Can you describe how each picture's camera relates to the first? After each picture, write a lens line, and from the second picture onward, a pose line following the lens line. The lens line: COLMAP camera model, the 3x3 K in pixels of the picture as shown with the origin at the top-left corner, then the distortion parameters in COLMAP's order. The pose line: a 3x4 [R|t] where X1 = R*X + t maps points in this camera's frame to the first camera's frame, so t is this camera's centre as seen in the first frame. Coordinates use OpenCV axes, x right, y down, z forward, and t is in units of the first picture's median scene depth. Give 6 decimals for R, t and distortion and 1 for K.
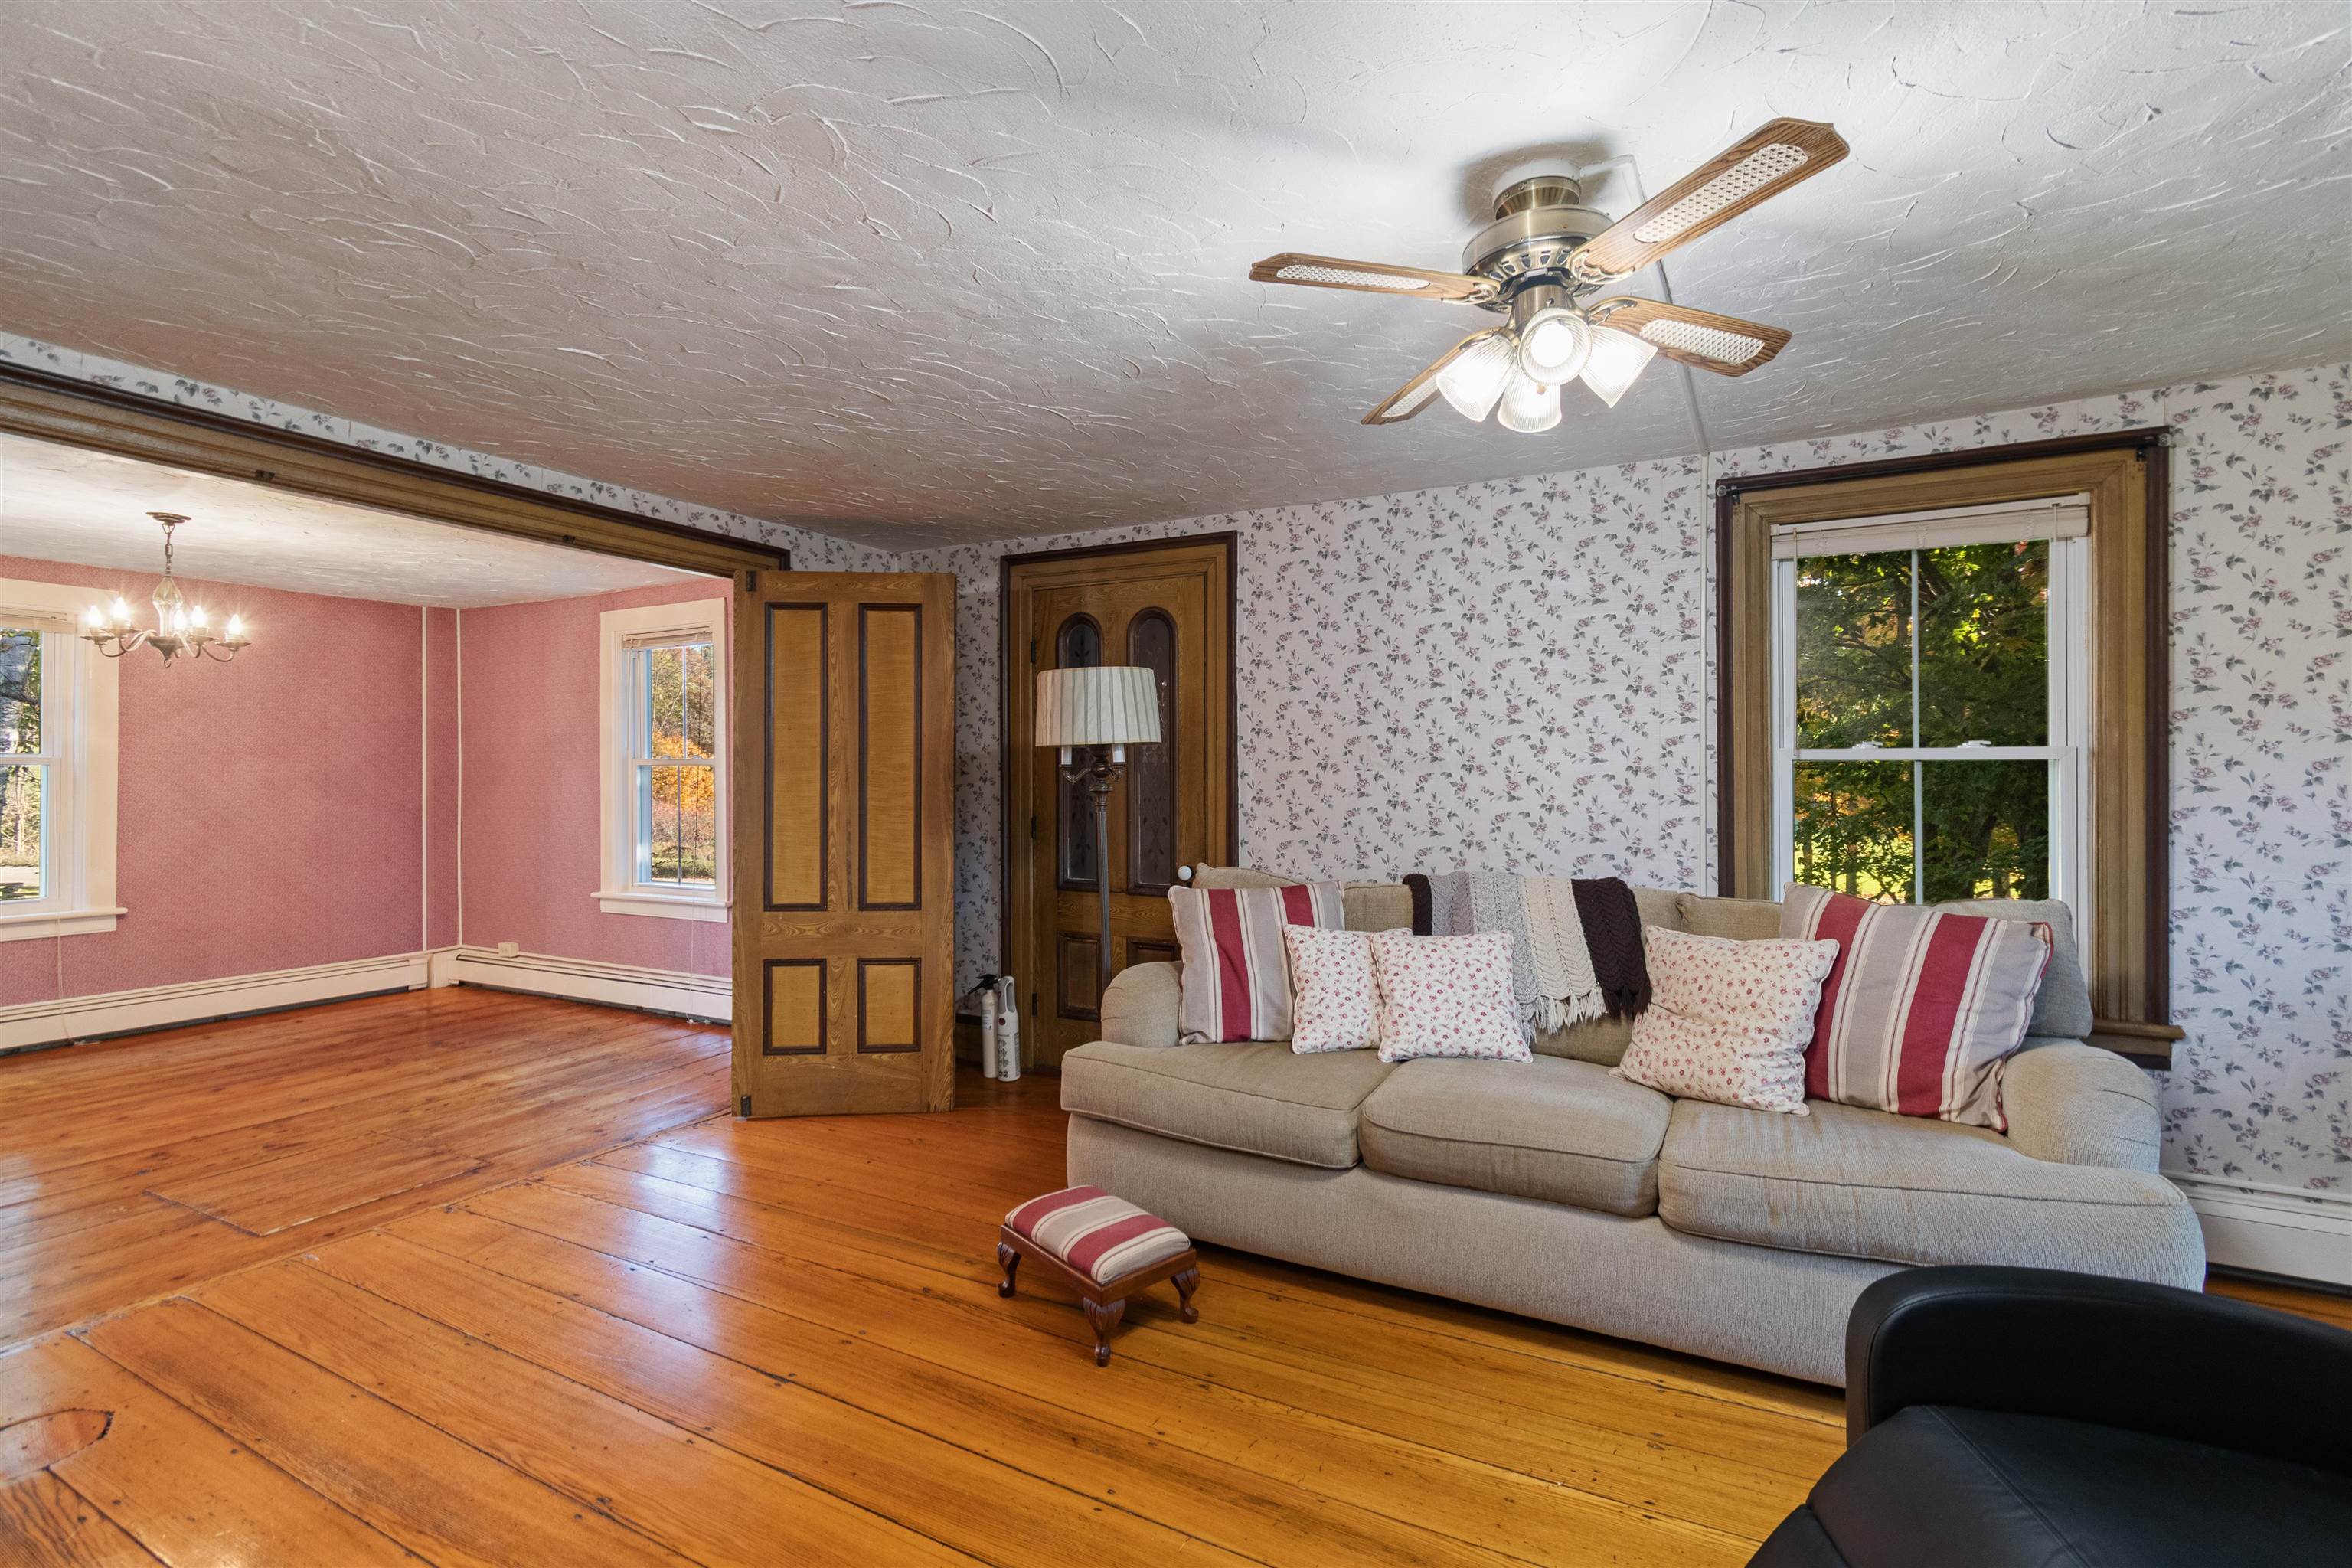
lens RADIAL K [[1038.1, 0, 1185.3], [0, 1038.1, 766.8], [0, 0, 1]] dist [0.000951, -0.000579]
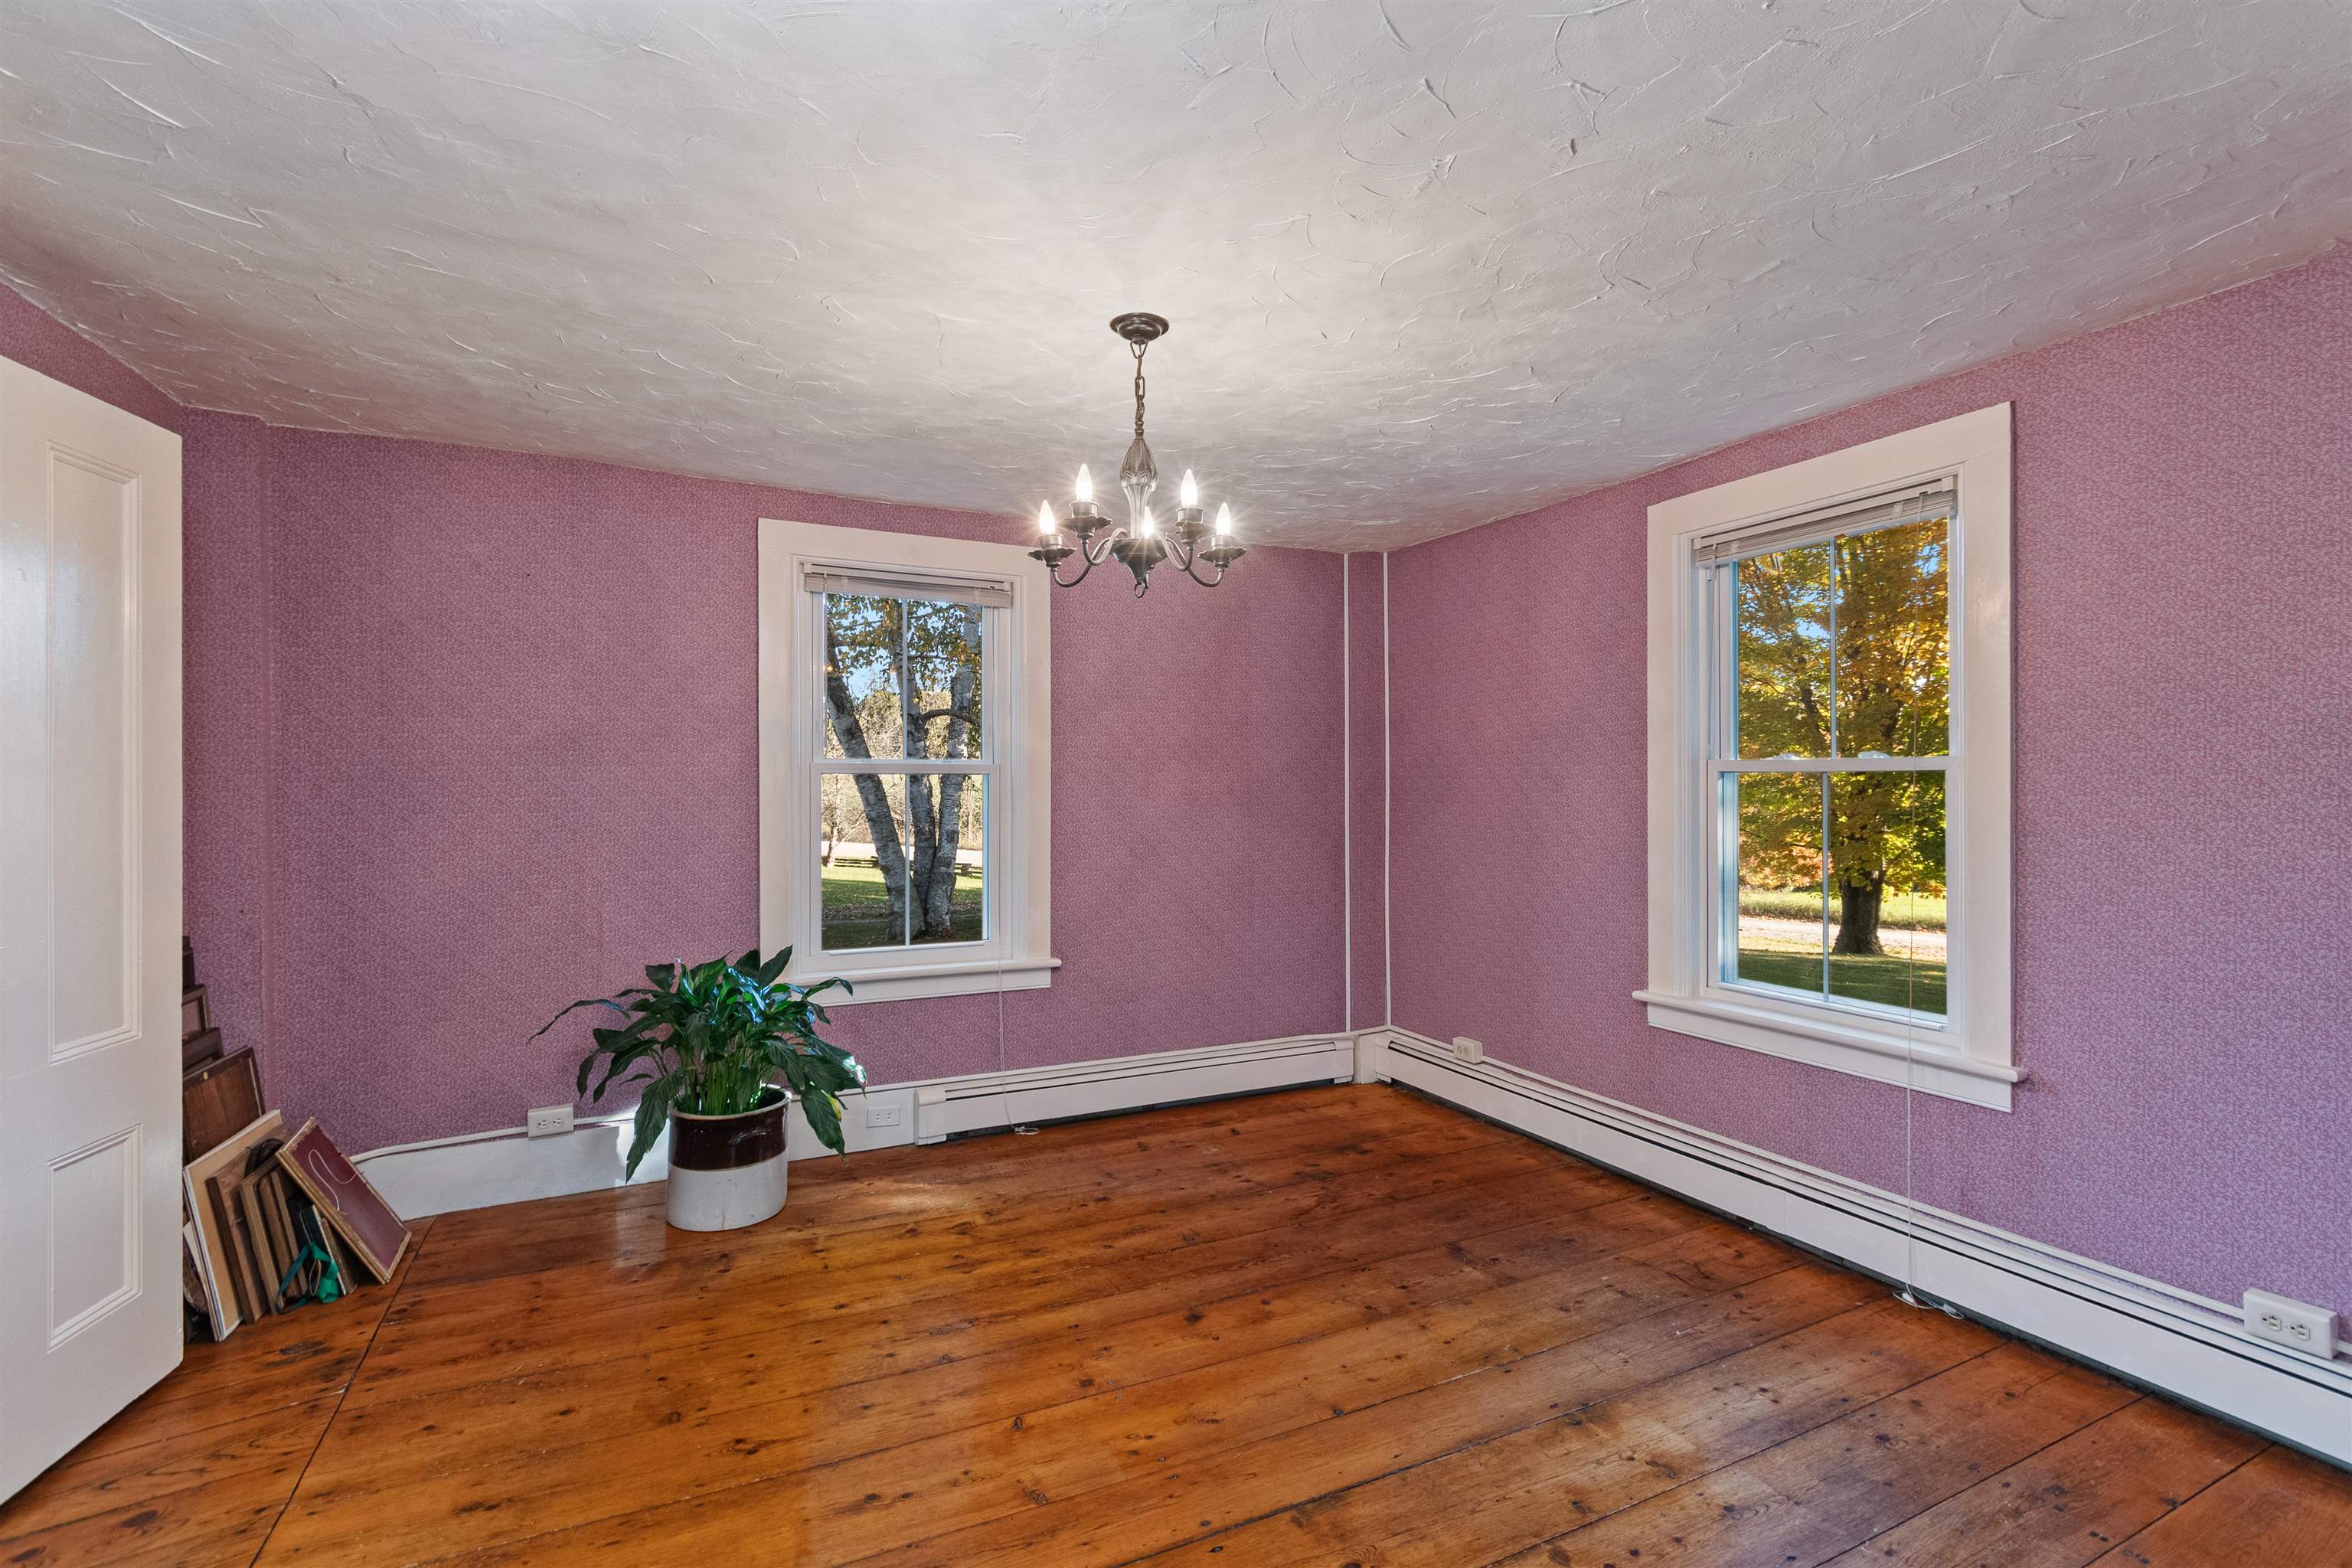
lens RADIAL K [[1043.6, 0, 1186.4], [0, 1043.6, 786.5], [0, 0, 1]] dist [0.002584, -0.001495]
pose [[0.803299, 0.002651, -0.595571, -0.720279], [0.003119, 0.999958, 0.008659, 0.001774], [0.595568, -0.008814, 0.803256, 0.646775]]
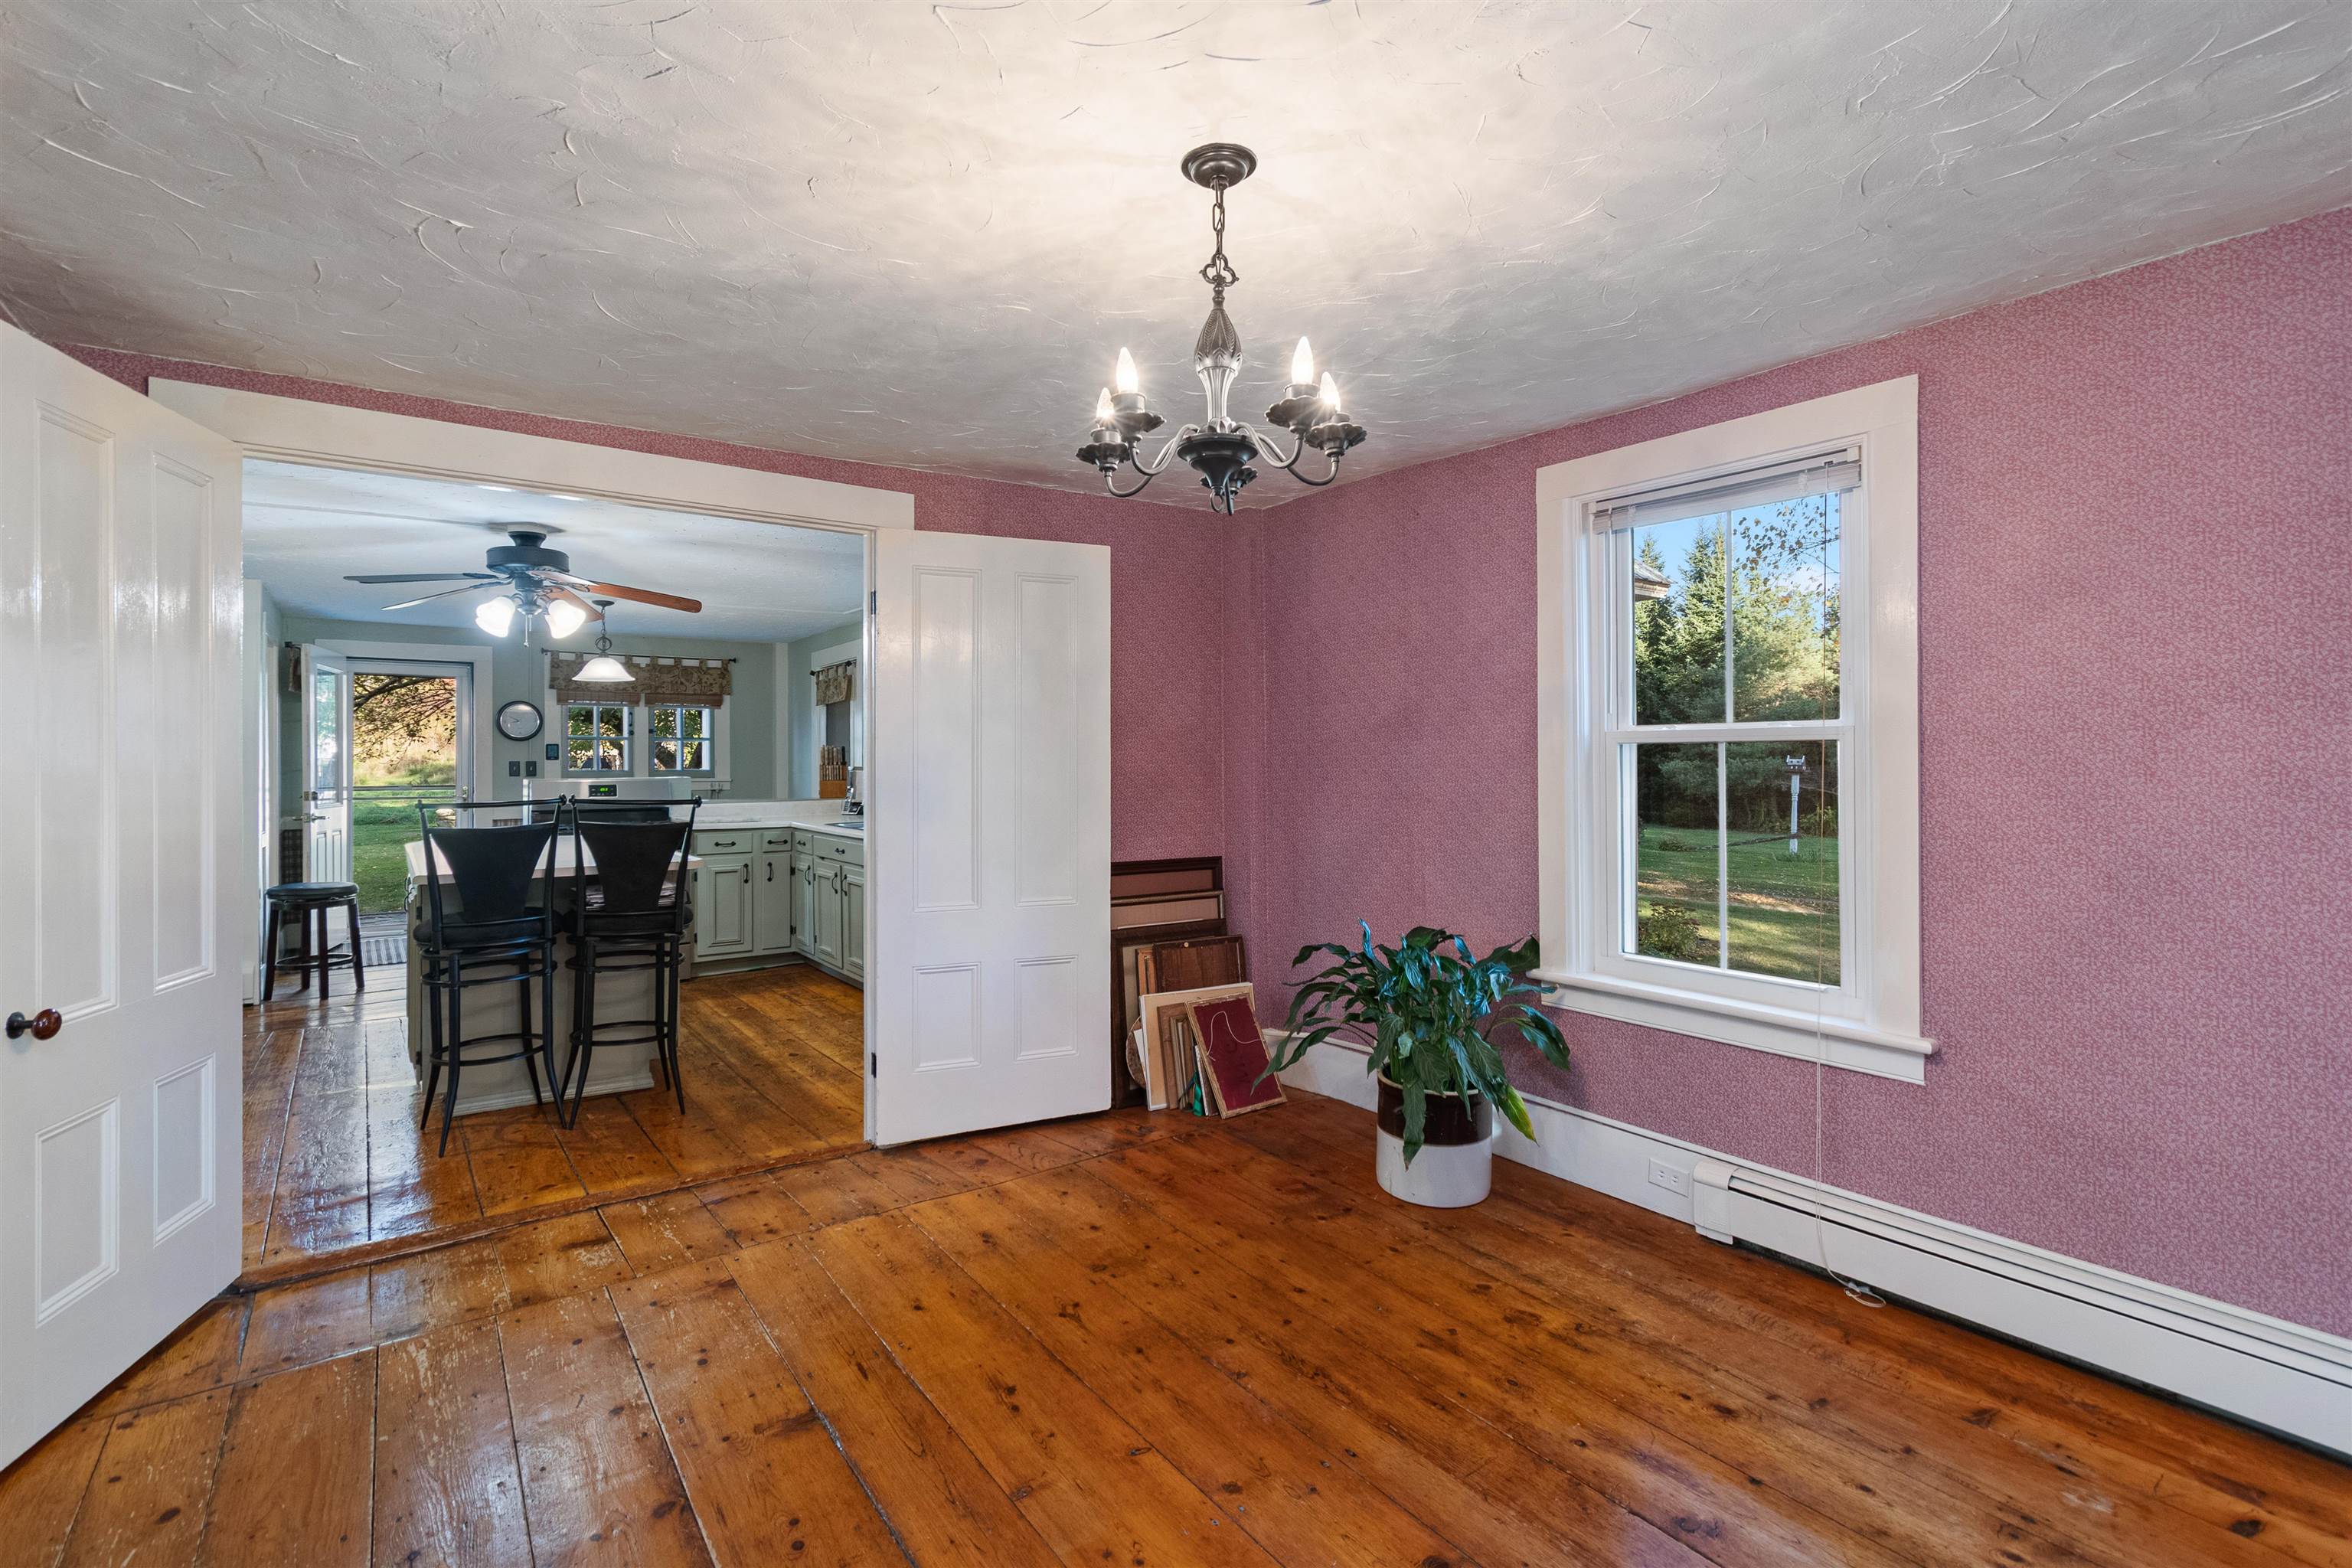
lens RADIAL K [[1061.1, 0, 1178.8], [0, 1061.1, 756.6], [0, 0, 1]] dist [0.000636, -0.000805]
pose [[-0.435227, -0.004471, -0.900310, -0.658947], [0.005862, 0.999952, -0.007799, 0.013013], [0.900302, -0.008672, -0.435180, 1.352045]]
